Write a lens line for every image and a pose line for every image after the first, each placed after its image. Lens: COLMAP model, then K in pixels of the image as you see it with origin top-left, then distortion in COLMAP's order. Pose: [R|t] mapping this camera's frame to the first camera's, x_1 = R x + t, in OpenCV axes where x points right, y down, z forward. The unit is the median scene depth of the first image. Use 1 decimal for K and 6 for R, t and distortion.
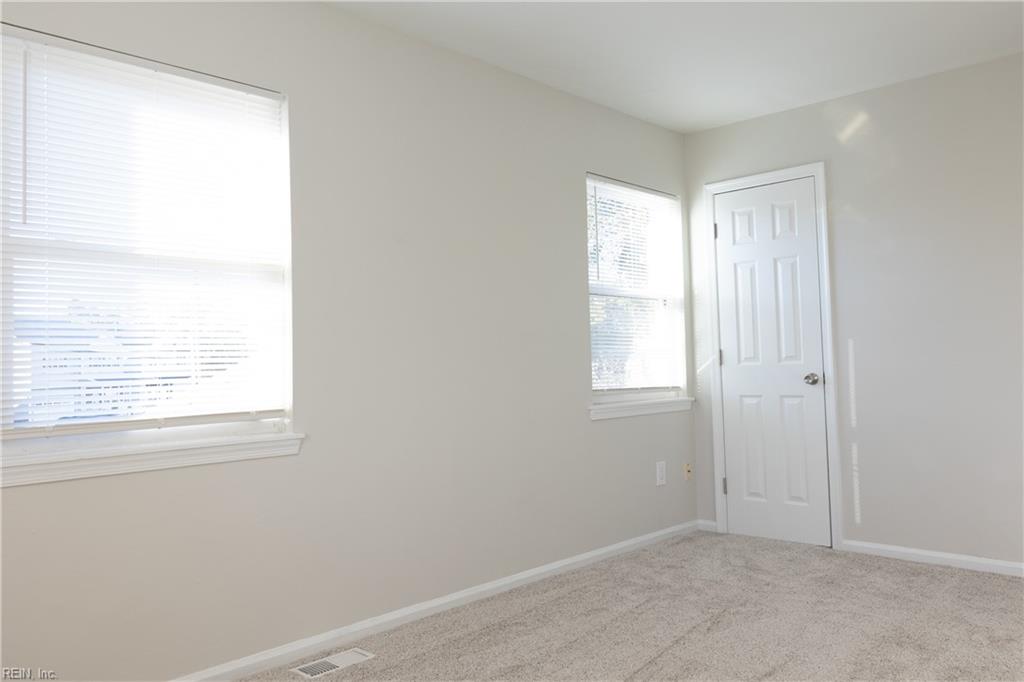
lens RADIAL K [[801.0, 0, 516.1], [0, 801.0, 337.4], [0, 0, 1]] dist [-0.010646, 0.000973]
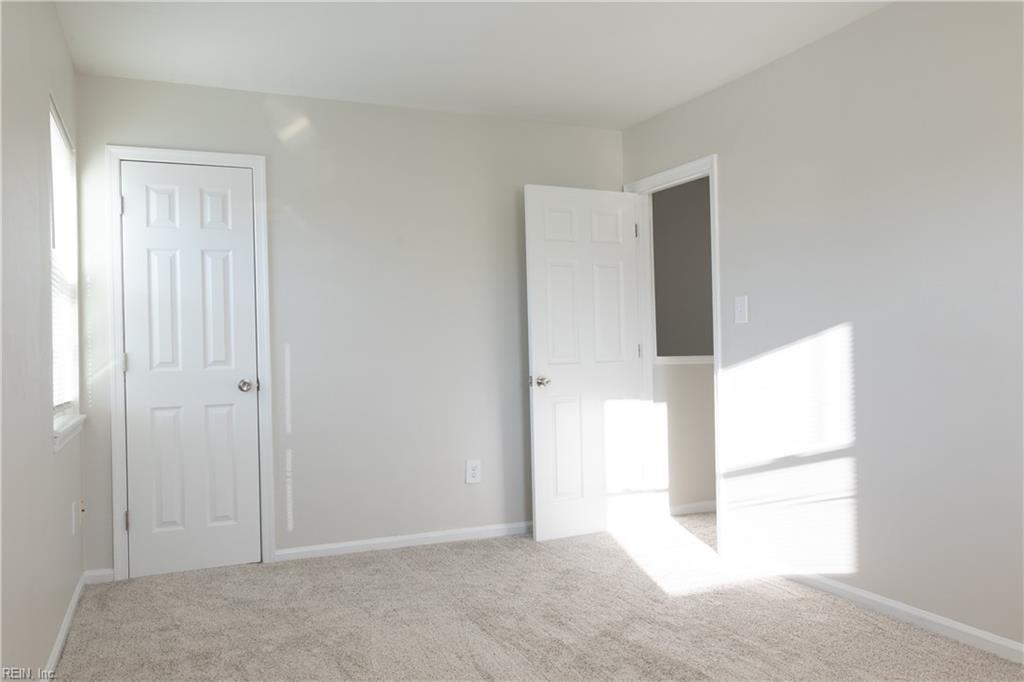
lens RADIAL K [[801.0, 0, 516.8], [0, 801.0, 347.2], [0, 0, 1]] dist [-0.010646, 0.000973]
pose [[0.377094, 0.023272, 0.925883, -0.362642], [-0.014961, 0.999707, -0.019034, 0.020065], [-0.926054, -0.006674, 0.377331, 0.348277]]
